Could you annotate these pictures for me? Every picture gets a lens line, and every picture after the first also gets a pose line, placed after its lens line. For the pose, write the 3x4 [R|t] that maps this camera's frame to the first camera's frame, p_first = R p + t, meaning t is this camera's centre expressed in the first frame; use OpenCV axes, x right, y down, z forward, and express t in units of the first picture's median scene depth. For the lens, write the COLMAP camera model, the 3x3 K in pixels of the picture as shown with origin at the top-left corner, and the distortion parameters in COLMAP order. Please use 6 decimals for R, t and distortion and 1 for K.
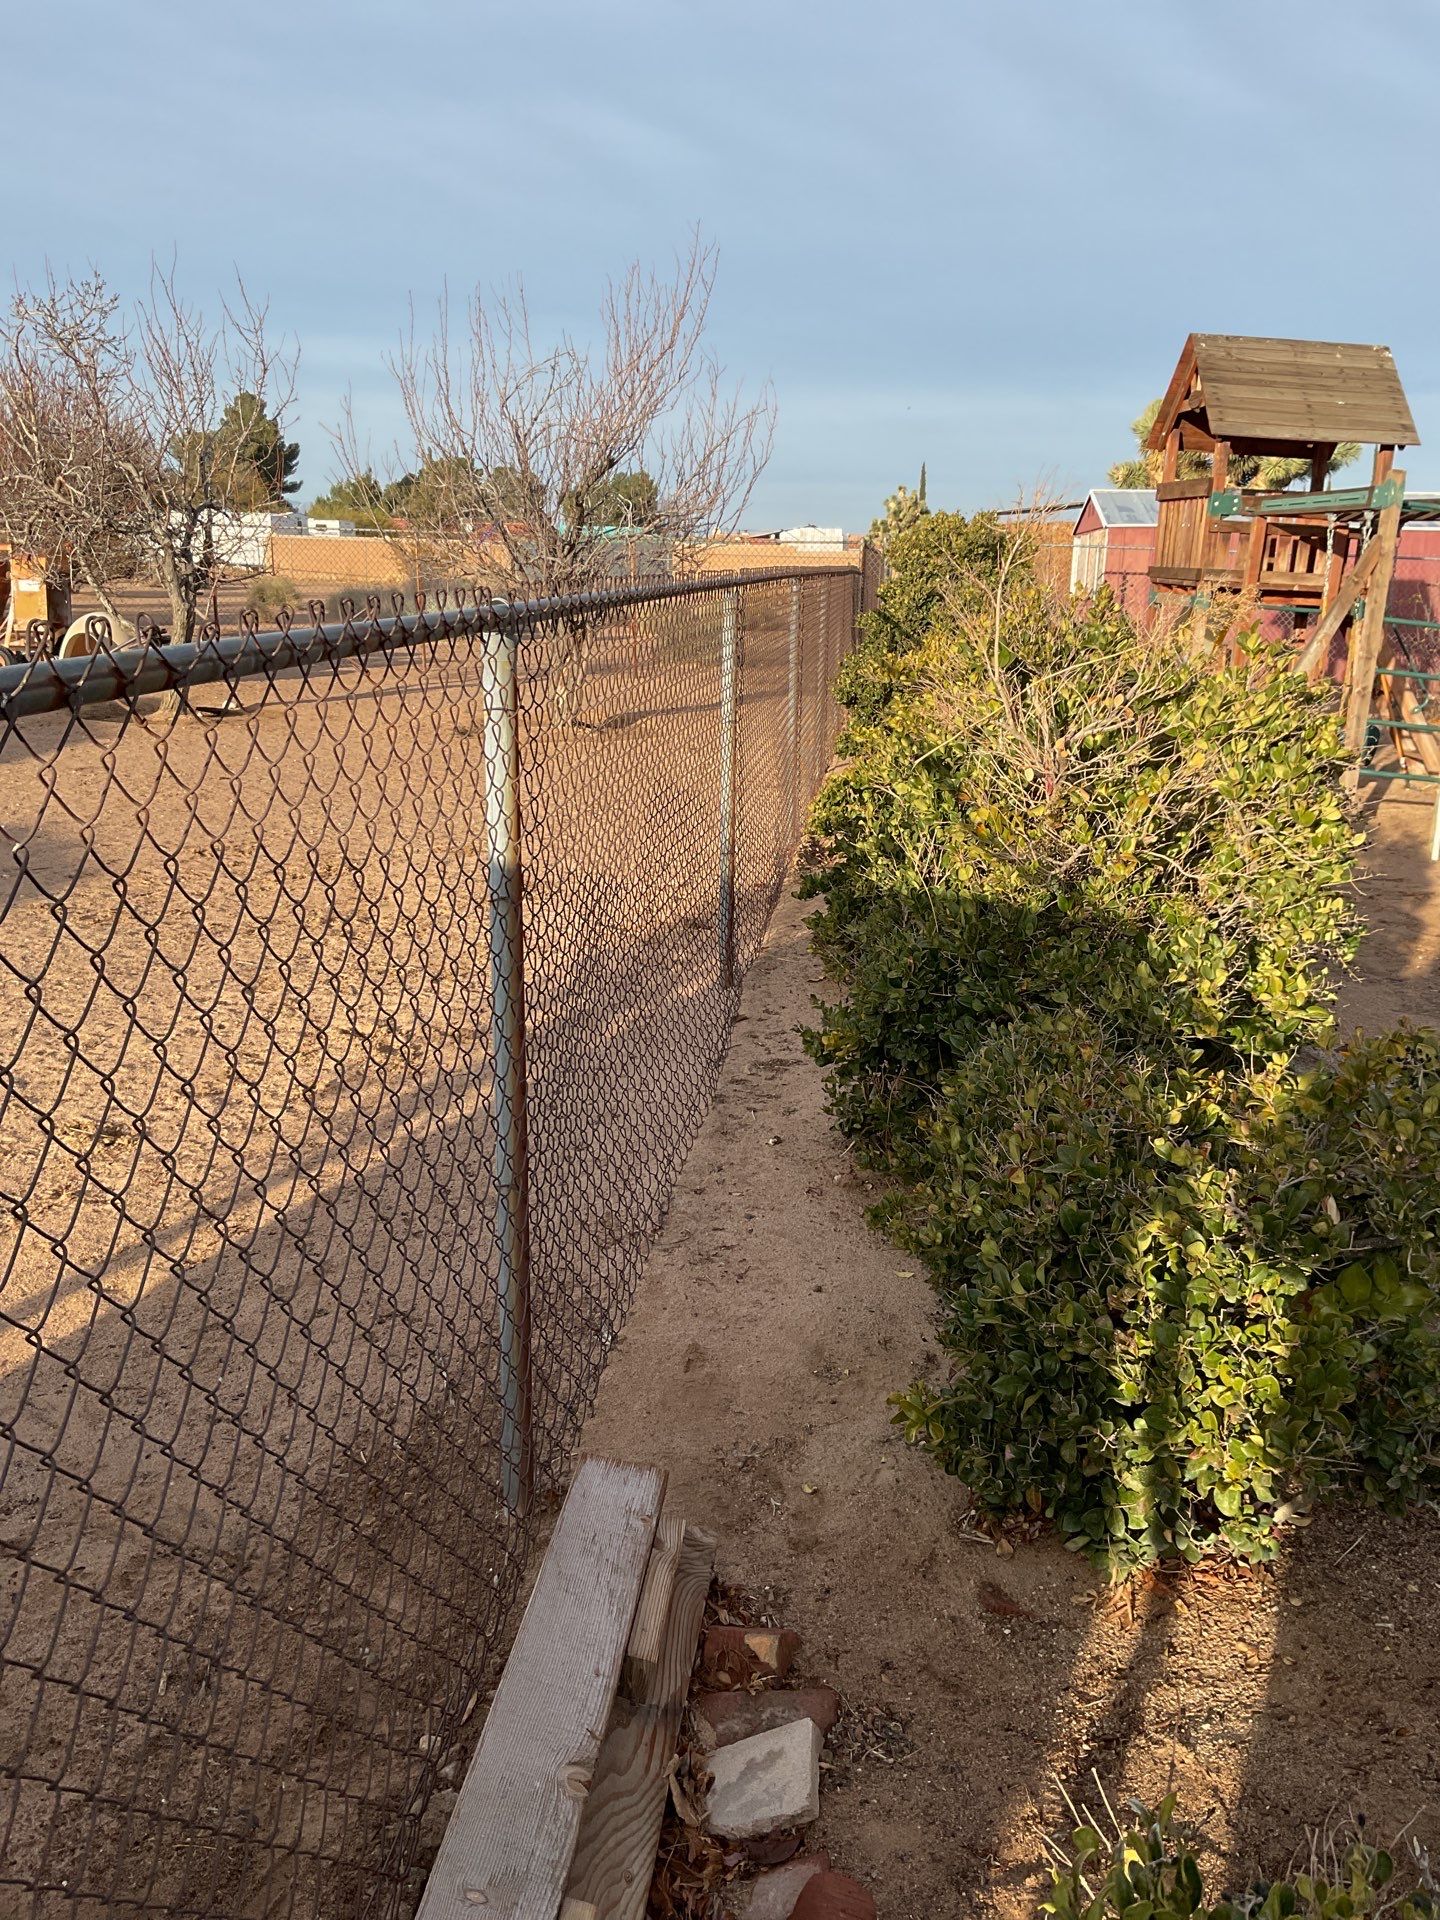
lens RADIAL K [[1447.0, 0, 720.0], [0, 1447.0, 960.0], [0, 0, 1]] dist [-0.001340, -0.000474]
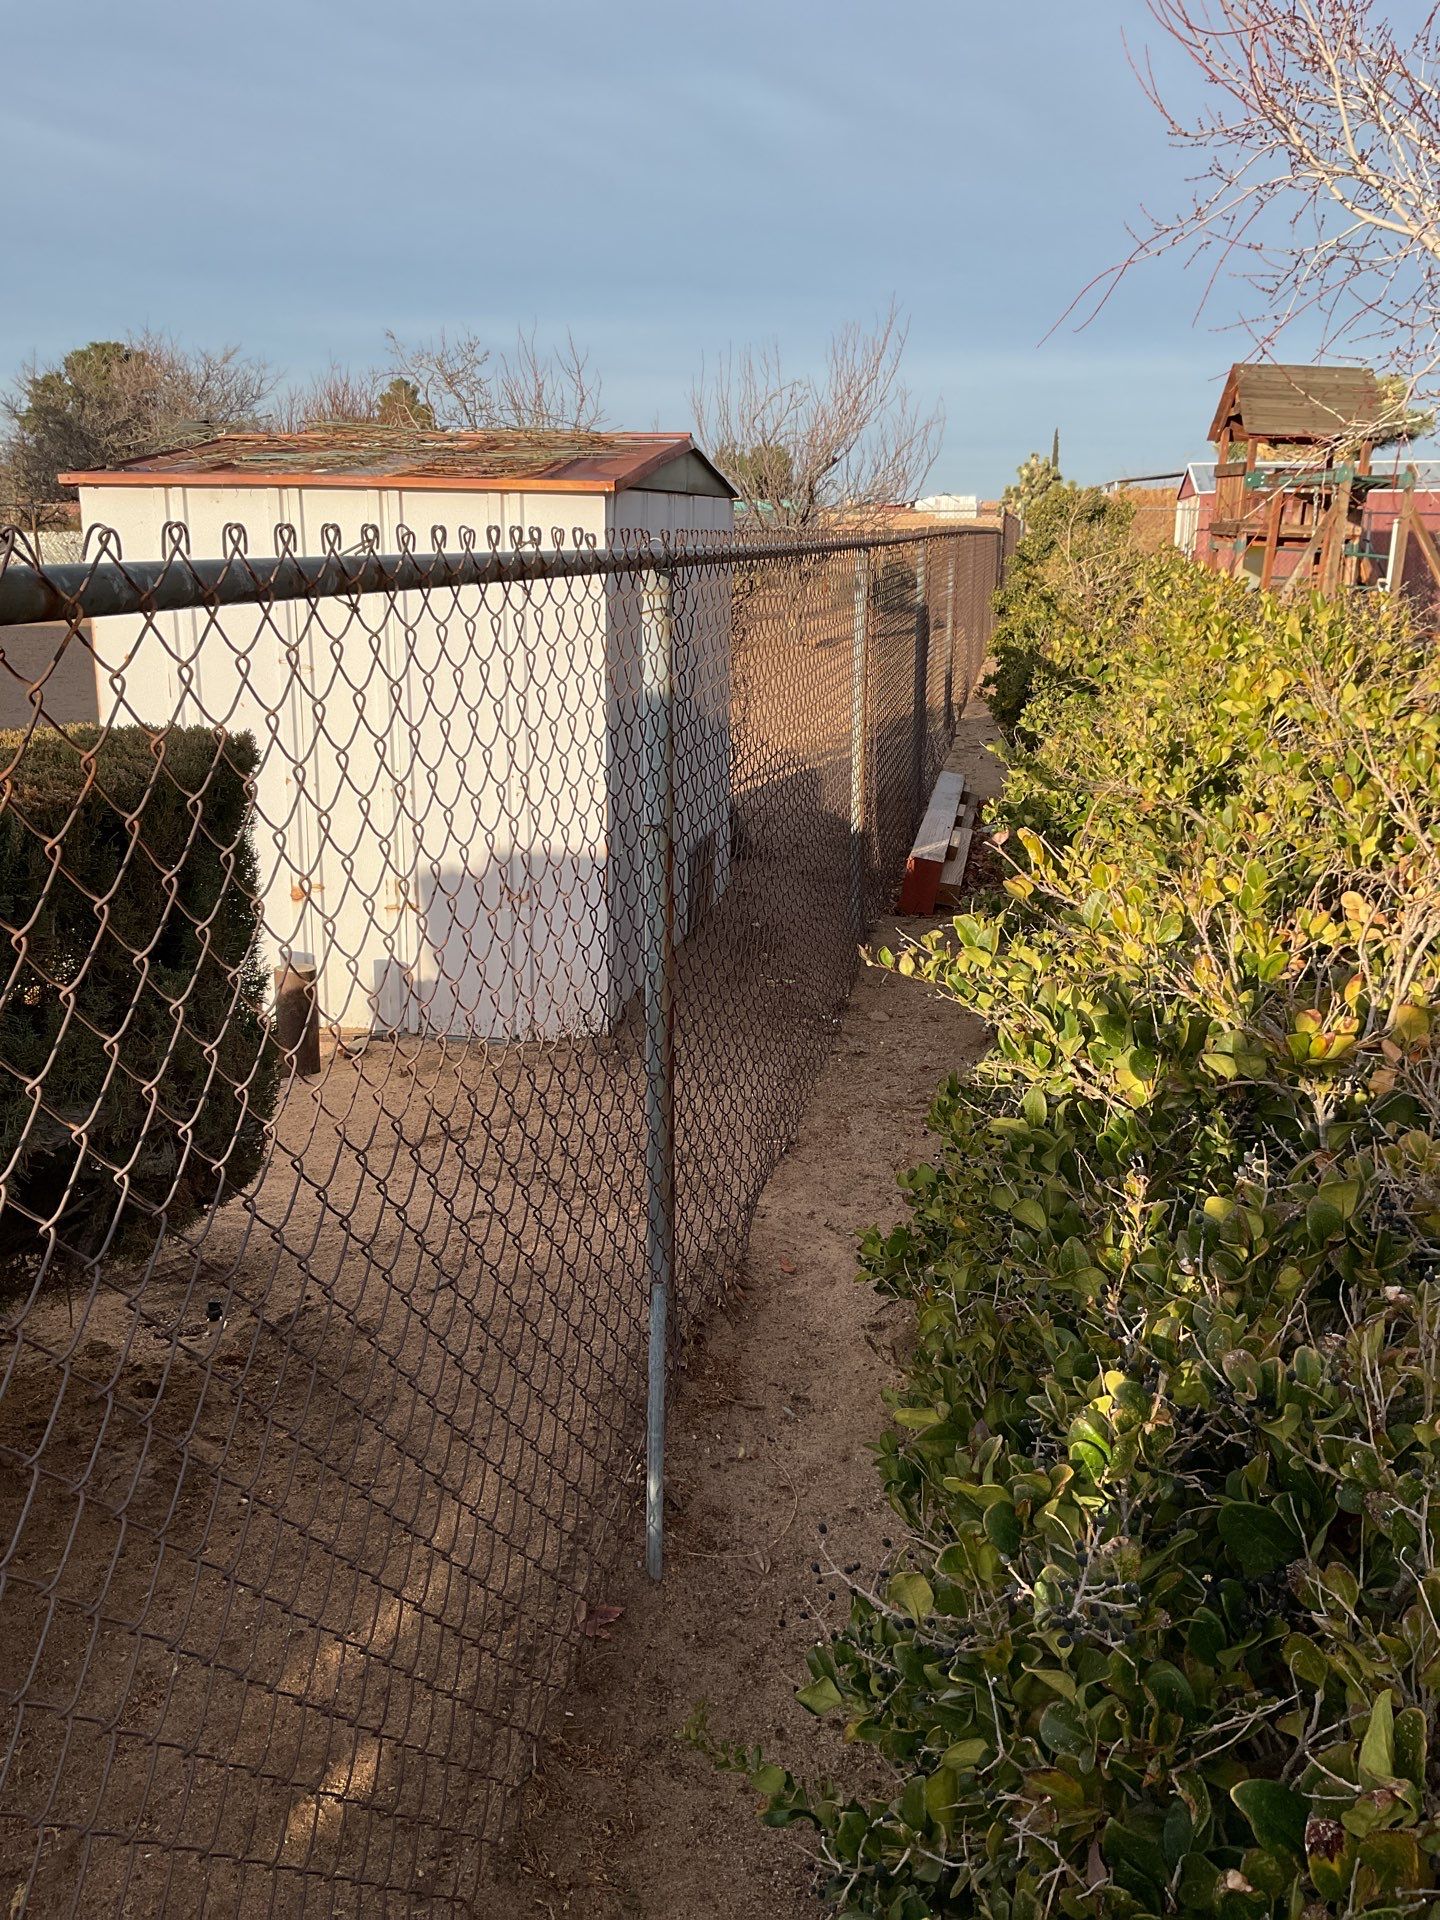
lens RADIAL K [[1477.2, 0, 720.0], [0, 1477.2, 960.0], [0, 0, 1]] dist [0.030490, -0.098778]
pose [[0.996559, 0.002587, -0.082840, -0.063032], [-0.001590, 0.999926, 0.012095, 0.142490], [0.082865, -0.011921, 0.996489, -0.502546]]
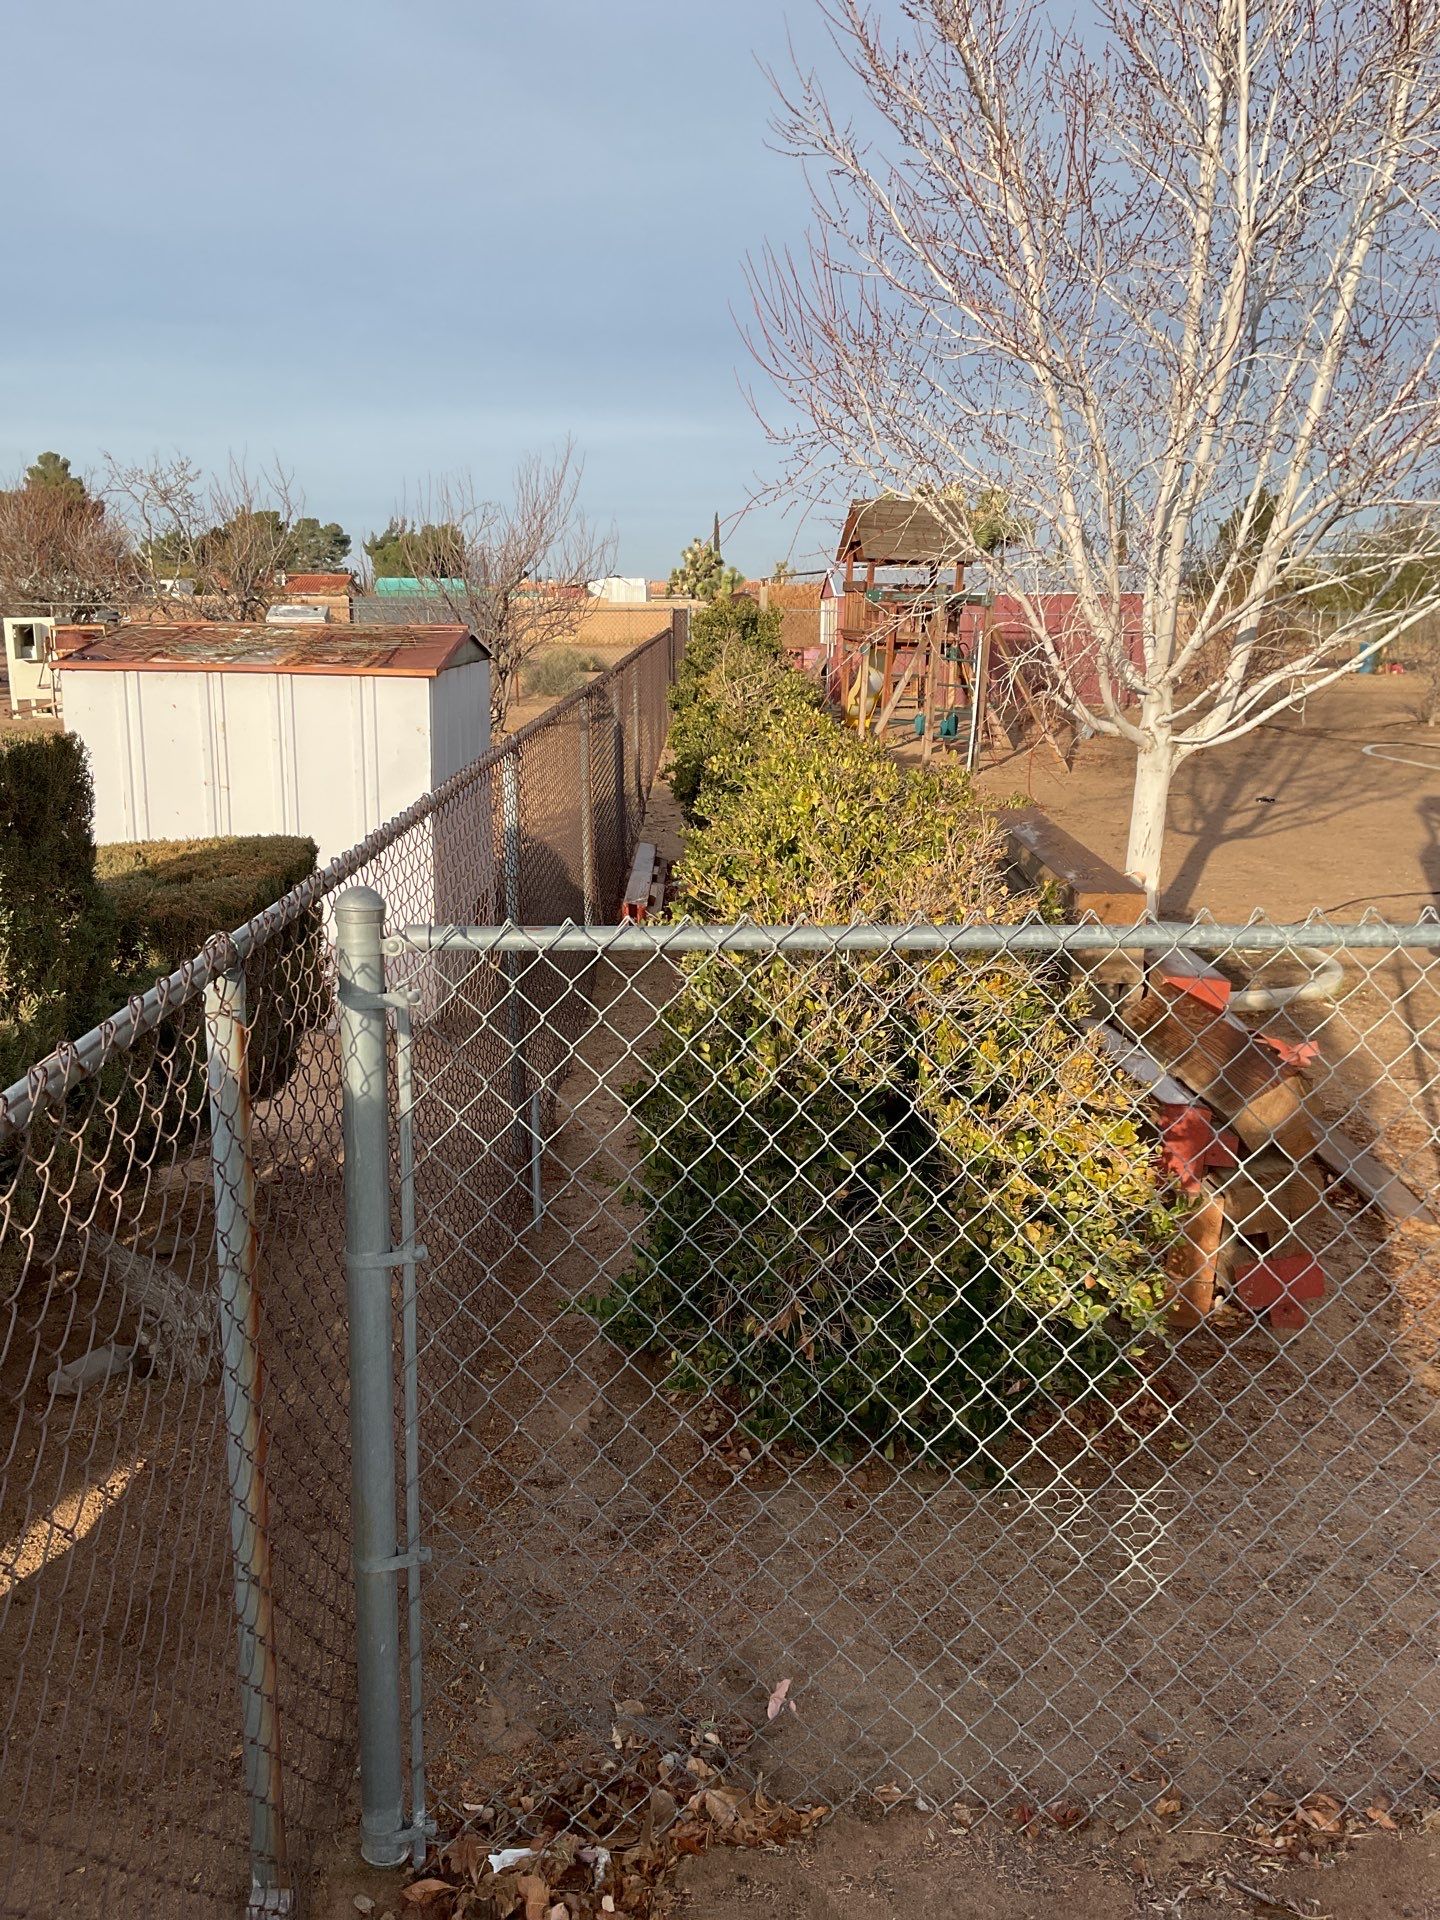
lens RADIAL K [[1486.2, 0, 720.0], [0, 1486.2, 960.0], [0, 0, 1]] dist [-0.001765, -0.003100]
pose [[0.991035, -0.047274, 0.124963, -0.085542], [0.051341, 0.998244, -0.029531, 0.164539], [-0.123348, 0.035682, 0.991722, -0.716025]]
